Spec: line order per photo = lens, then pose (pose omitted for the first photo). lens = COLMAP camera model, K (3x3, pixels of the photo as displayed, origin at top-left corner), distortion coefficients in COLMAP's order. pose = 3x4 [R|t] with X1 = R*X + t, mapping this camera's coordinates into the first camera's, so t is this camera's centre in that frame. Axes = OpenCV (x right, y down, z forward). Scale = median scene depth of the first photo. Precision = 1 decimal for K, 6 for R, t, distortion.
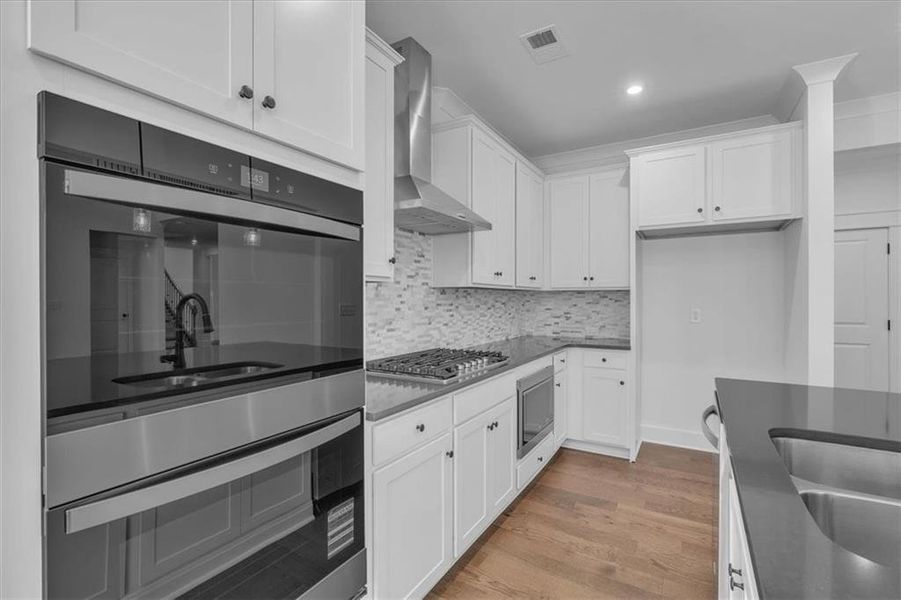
lens RADIAL K [[410.8, 0, 451.0], [0, 410.8, 301.8], [0, 0, 1]] dist [-0.009119, 0.000339]
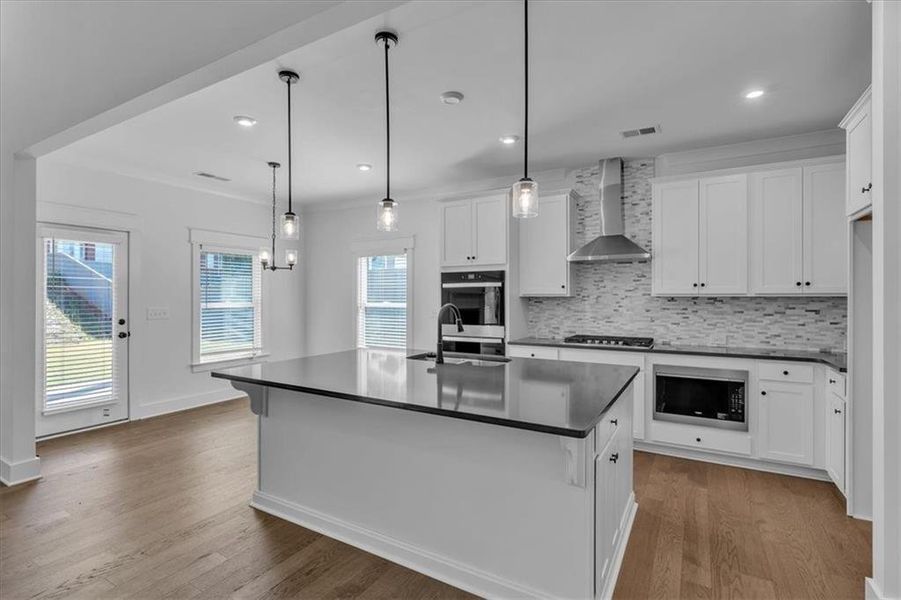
lens RADIAL K [[429.9, 0, 452.1], [0, 429.9, 298.5], [0, 0, 1]] dist [-0.003513, -0.000516]
pose [[0.015438, -0.001217, -0.999880, 1.535344], [-0.008758, 0.999961, -0.001352, -0.021133], [0.999842, 0.008778, 0.015426, 0.271305]]
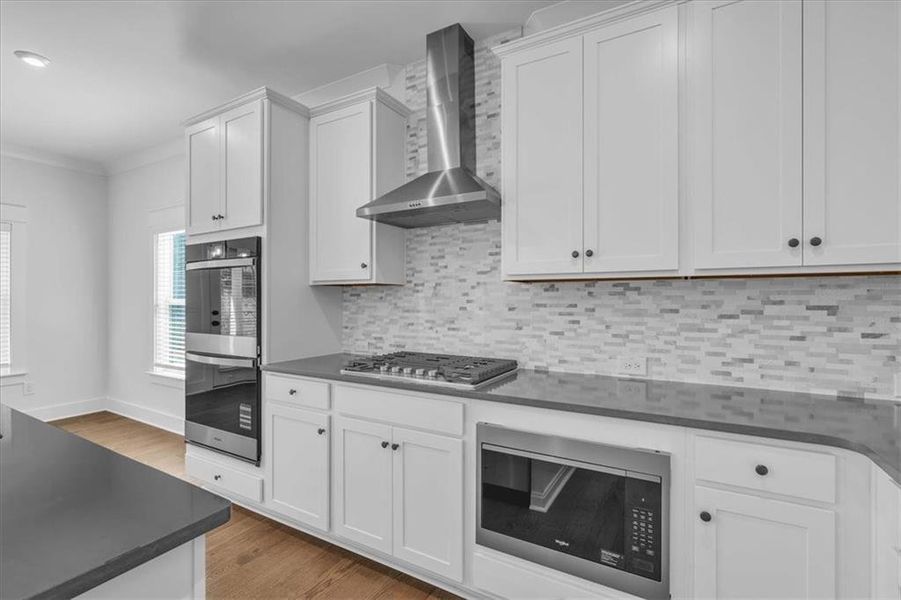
lens RADIAL K [[410.8, 0, 451.5], [0, 410.8, 301.3], [0, 0, 1]] dist [-0.009119, 0.000339]
pose [[0.018867, 0.001436, -0.999821, 0.770703], [-0.008162, 0.999966, 0.001282, 0.000450], [0.999789, 0.008136, 0.018878, 0.890770]]
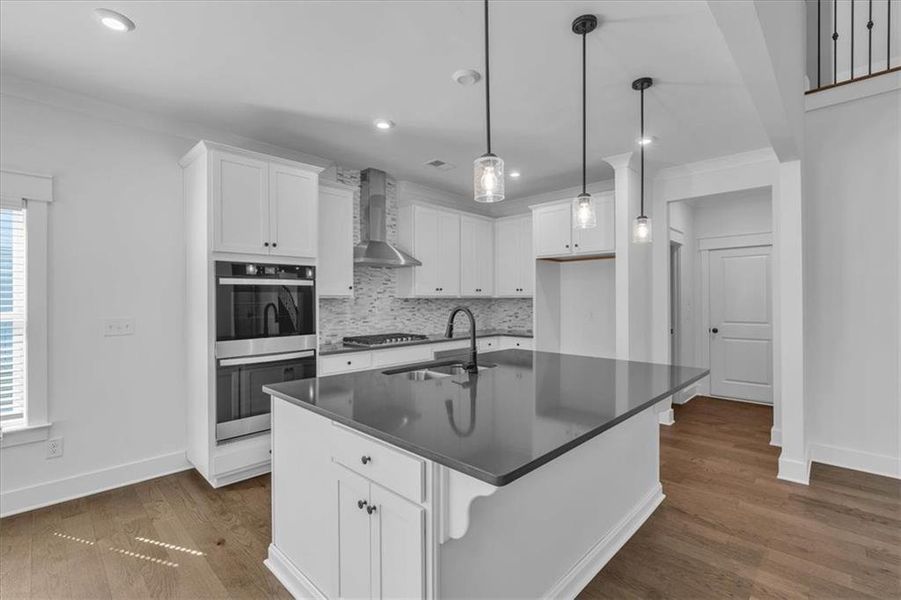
lens RADIAL K [[410.8, 0, 453.8], [0, 410.8, 298.6], [0, 0, 1]] dist [-0.009119, 0.000339]
pose [[0.974778, -0.004416, -0.223135, 0.600430], [0.002853, 0.999969, -0.007323, -0.020673], [0.223160, 0.006502, 0.974760, -0.658594]]
